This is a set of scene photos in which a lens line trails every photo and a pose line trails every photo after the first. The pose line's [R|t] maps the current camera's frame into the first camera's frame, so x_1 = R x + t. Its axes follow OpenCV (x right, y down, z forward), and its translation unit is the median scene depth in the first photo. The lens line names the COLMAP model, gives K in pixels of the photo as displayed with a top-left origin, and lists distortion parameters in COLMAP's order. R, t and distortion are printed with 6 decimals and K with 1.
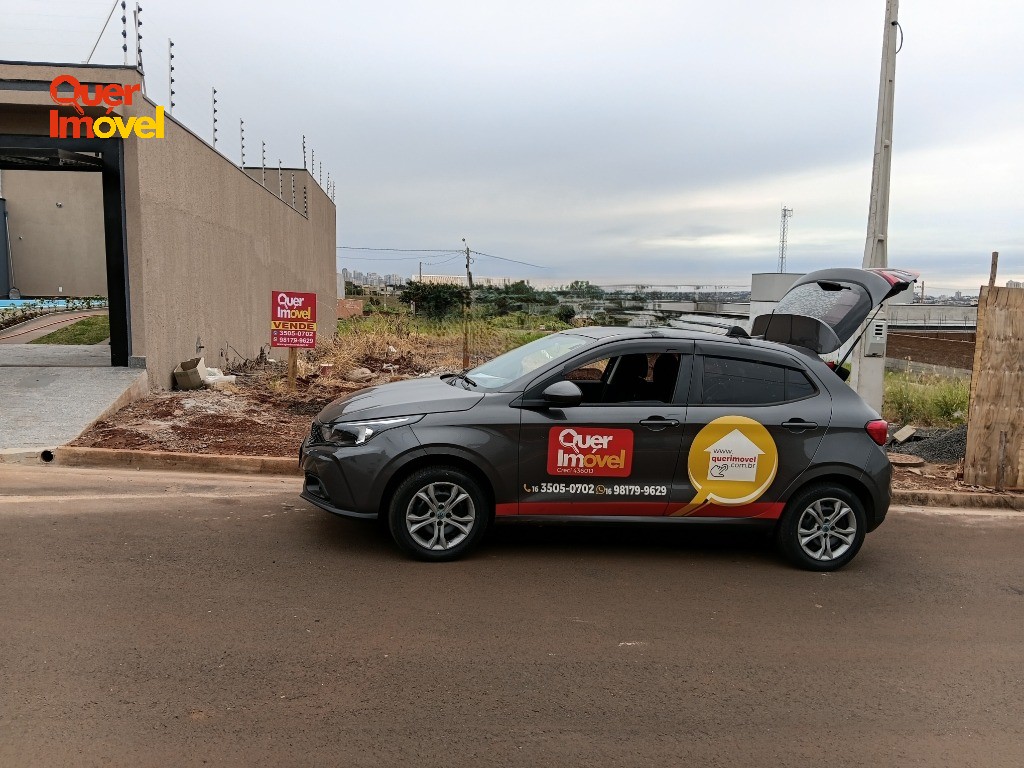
lens RADIAL K [[1057.5, 0, 510.7], [0, 1057.5, 389.6], [0, 0, 1]] dist [0.188185, -0.486807]
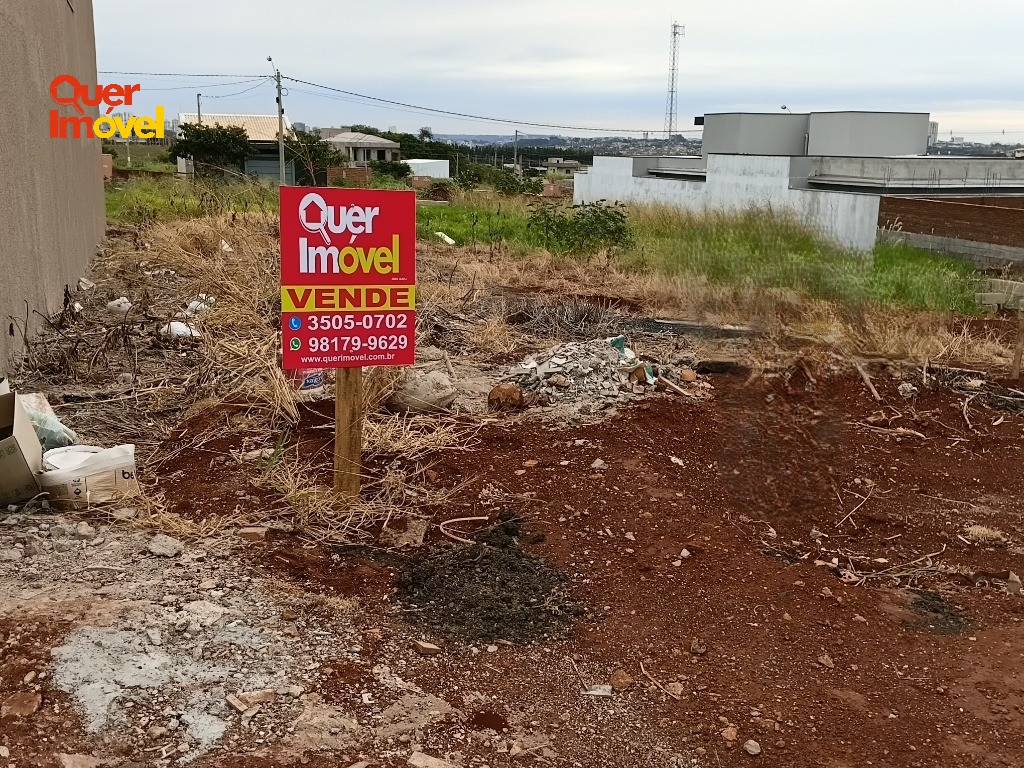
lens RADIAL K [[1057.5, 0, 510.7], [0, 1057.5, 389.6], [0, 0, 1]] dist [0.188185, -0.486807]
pose [[0.955002, -0.078557, 0.286008, -0.249742], [0.035905, 0.987815, 0.151432, -0.078721], [-0.294419, -0.134349, 0.946186, 0.687084]]
